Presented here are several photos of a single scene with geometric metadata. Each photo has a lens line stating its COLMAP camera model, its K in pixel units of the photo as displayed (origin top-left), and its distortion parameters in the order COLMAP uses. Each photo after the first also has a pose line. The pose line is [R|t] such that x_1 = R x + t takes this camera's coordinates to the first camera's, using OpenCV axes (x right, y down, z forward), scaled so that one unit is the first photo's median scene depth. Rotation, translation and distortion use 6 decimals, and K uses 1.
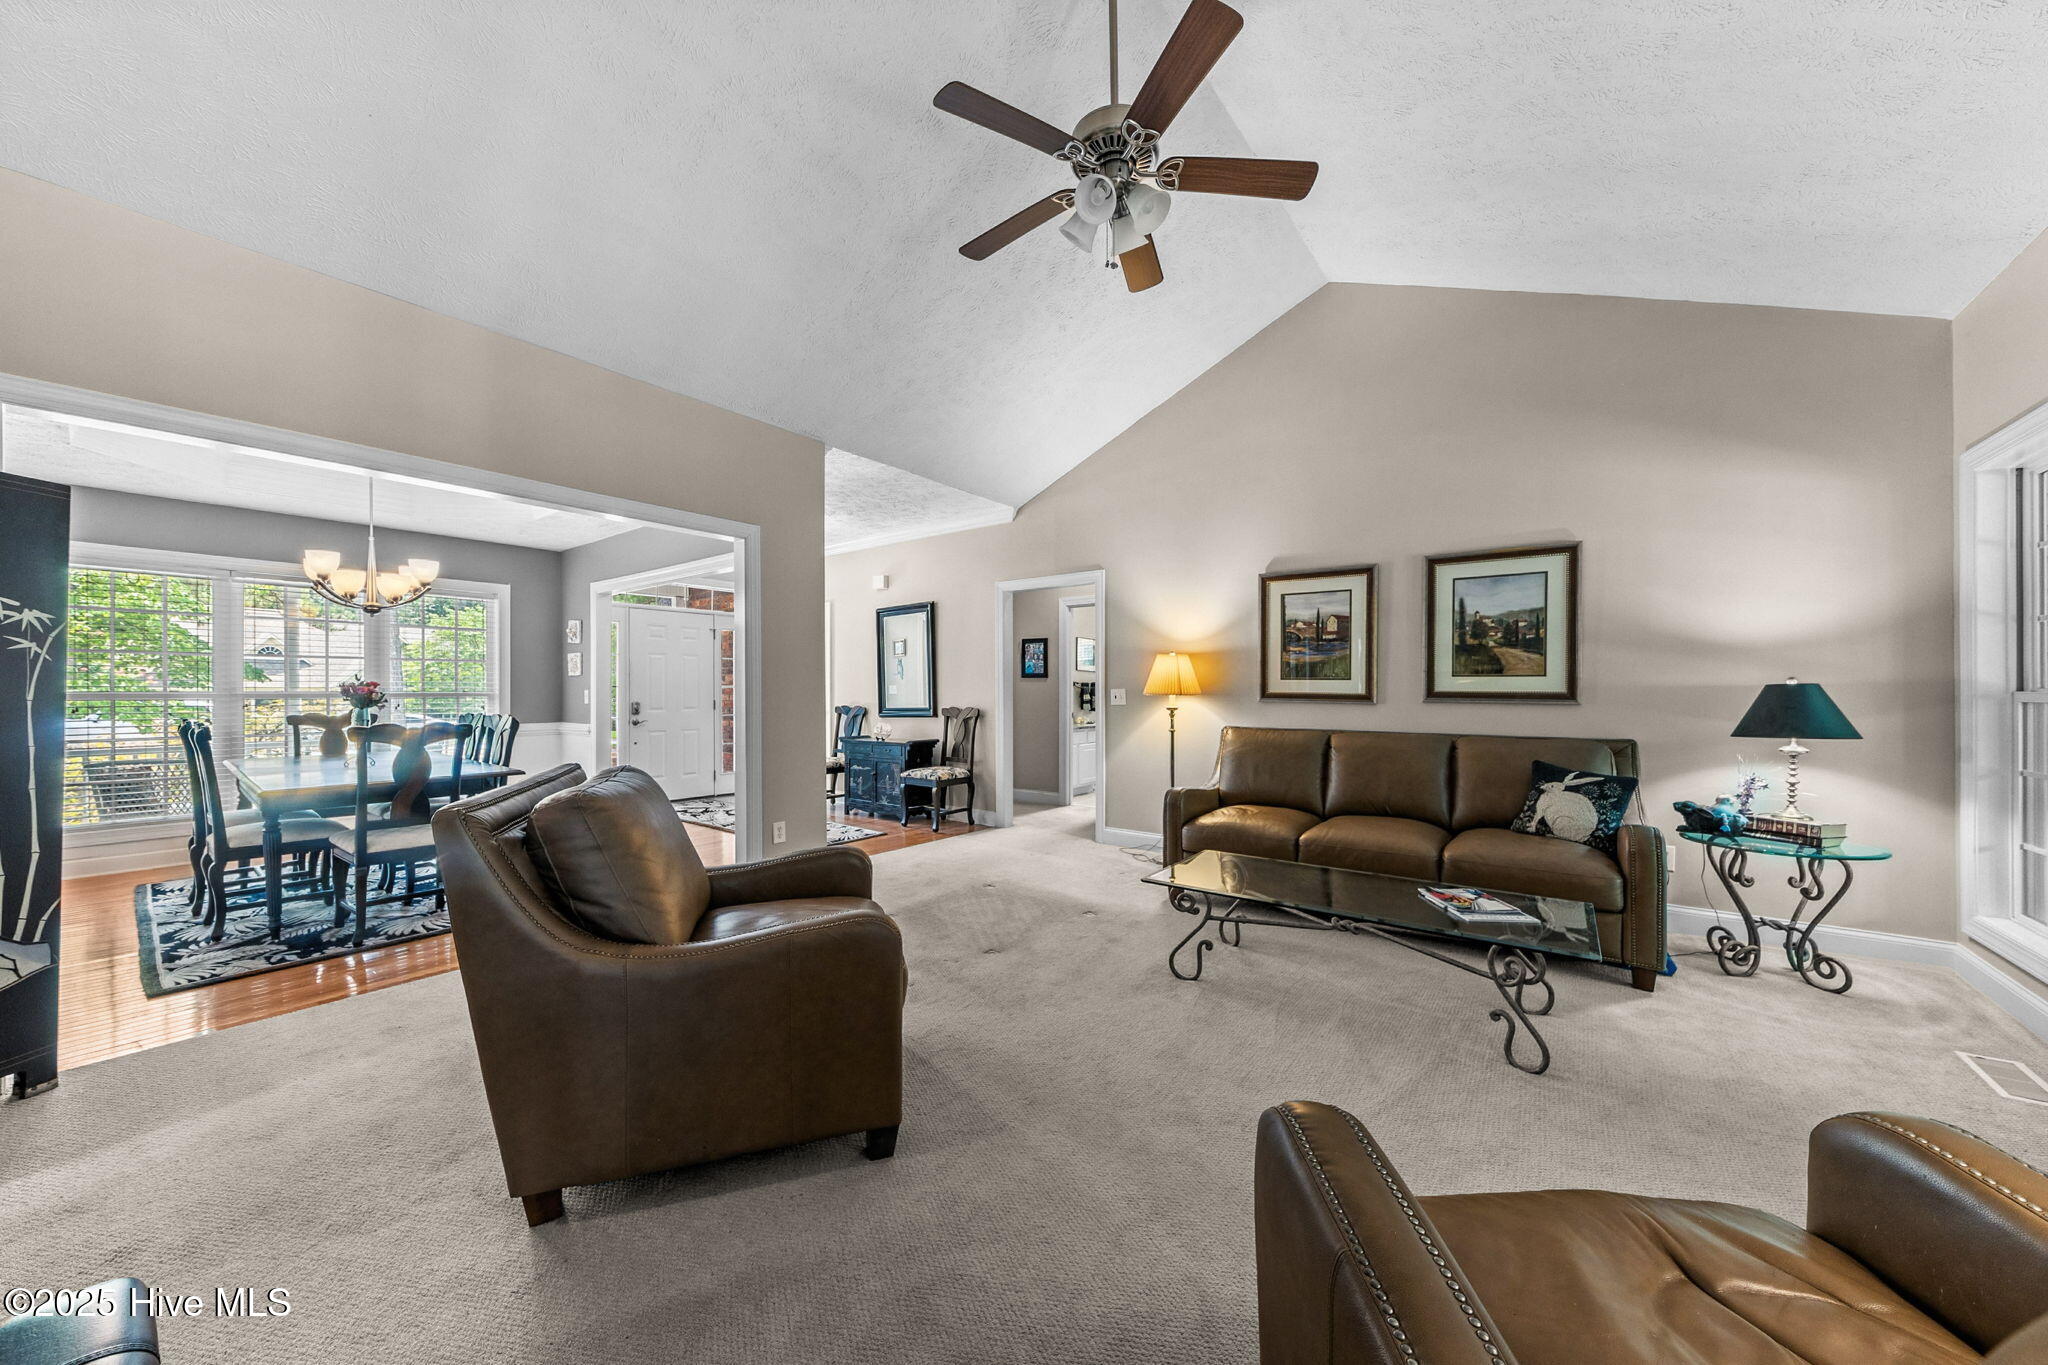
lens RADIAL K [[709.3, 0, 1019.0], [0, 709.3, 684.8], [0, 0, 1]] dist [0.001264, 0.000039]
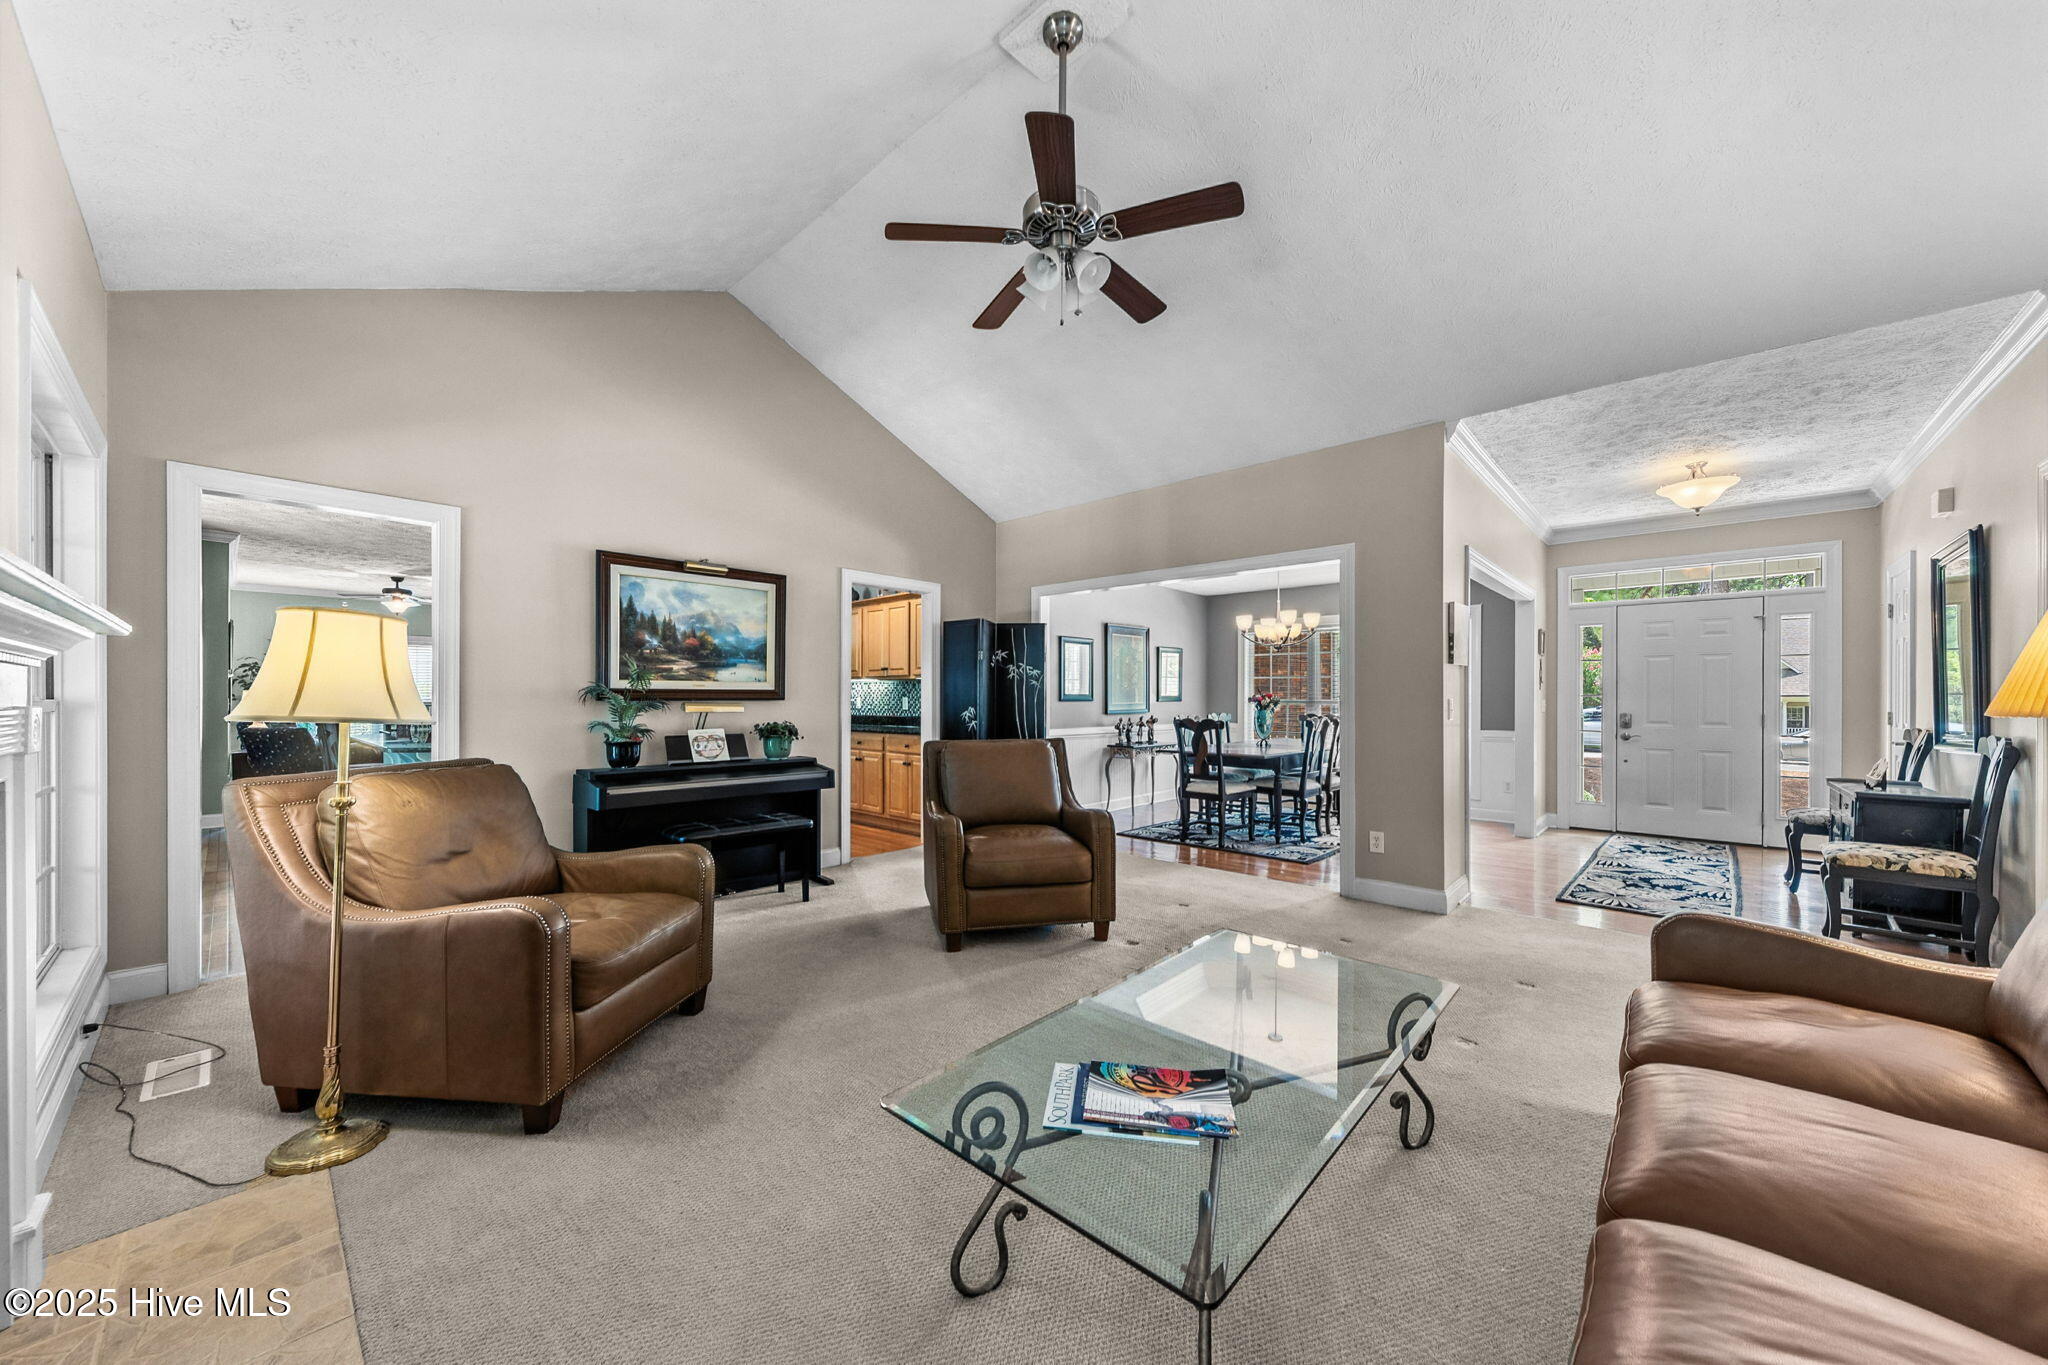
lens RADIAL K [[724.6, 0, 1012.7], [0, 724.6, 688.9], [0, 0, 1]] dist [0.000867, 0.000068]
pose [[-0.094752, -0.013764, -0.995406, 1.190190], [0.005220, 0.999884, -0.014323, 0.007494], [0.995487, -0.006554, -0.094669, 0.955426]]
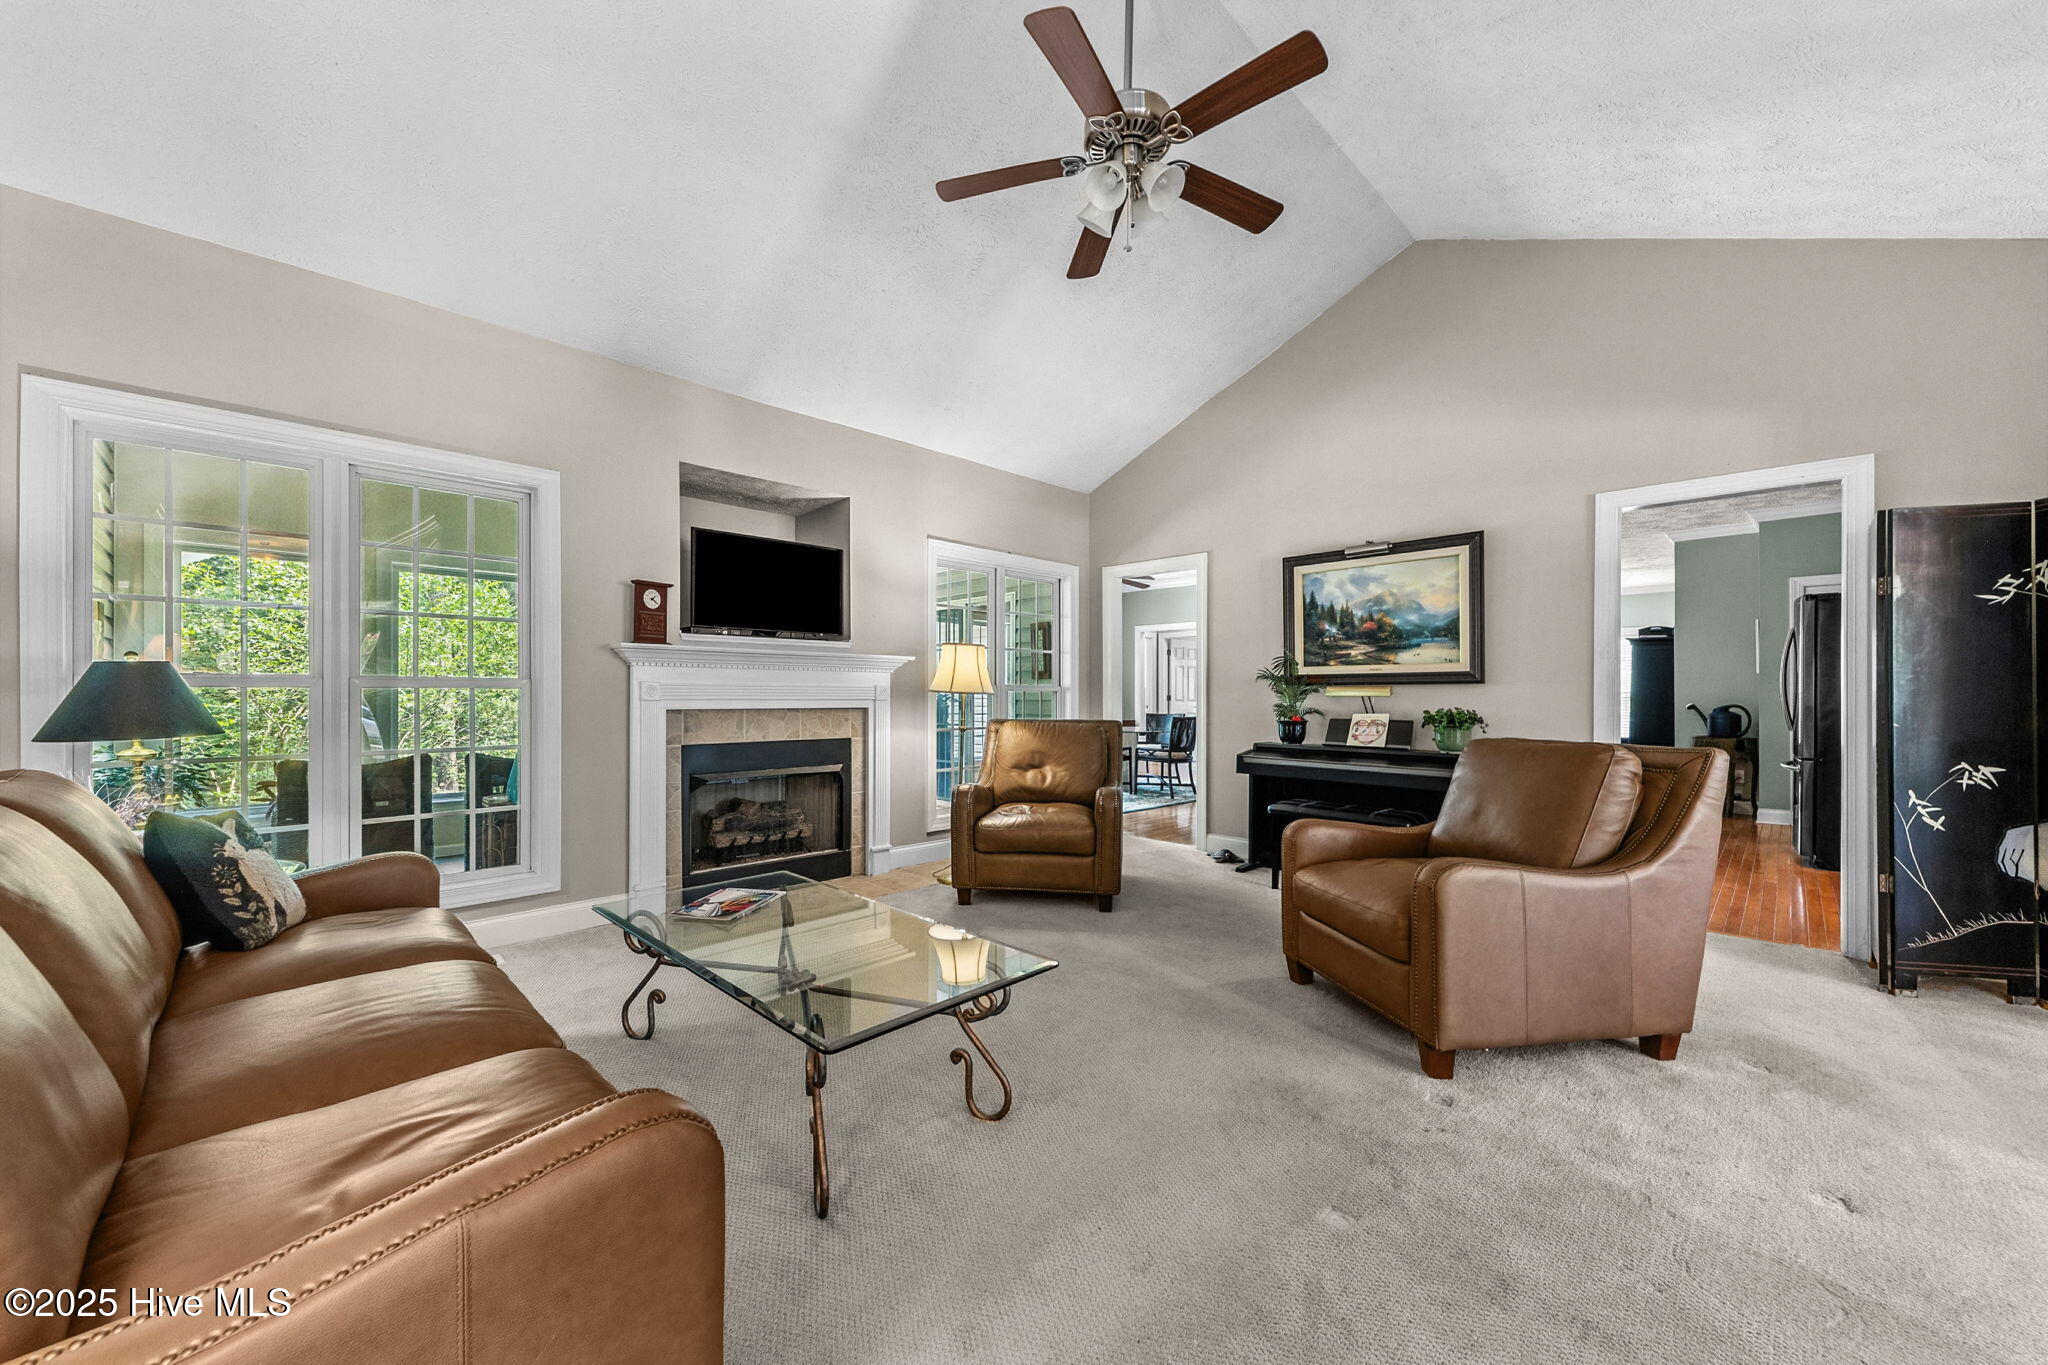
lens RADIAL K [[754.2, 0, 1011.9], [0, 754.2, 691.7], [0, 0, 1]] dist [0.003215, 0.000122]
pose [[-0.990776, -0.002153, 0.135494, 0.145756], [-0.003419, 0.999953, -0.009110, 0.042072], [-0.135468, -0.009489, -0.990736, 1.914381]]
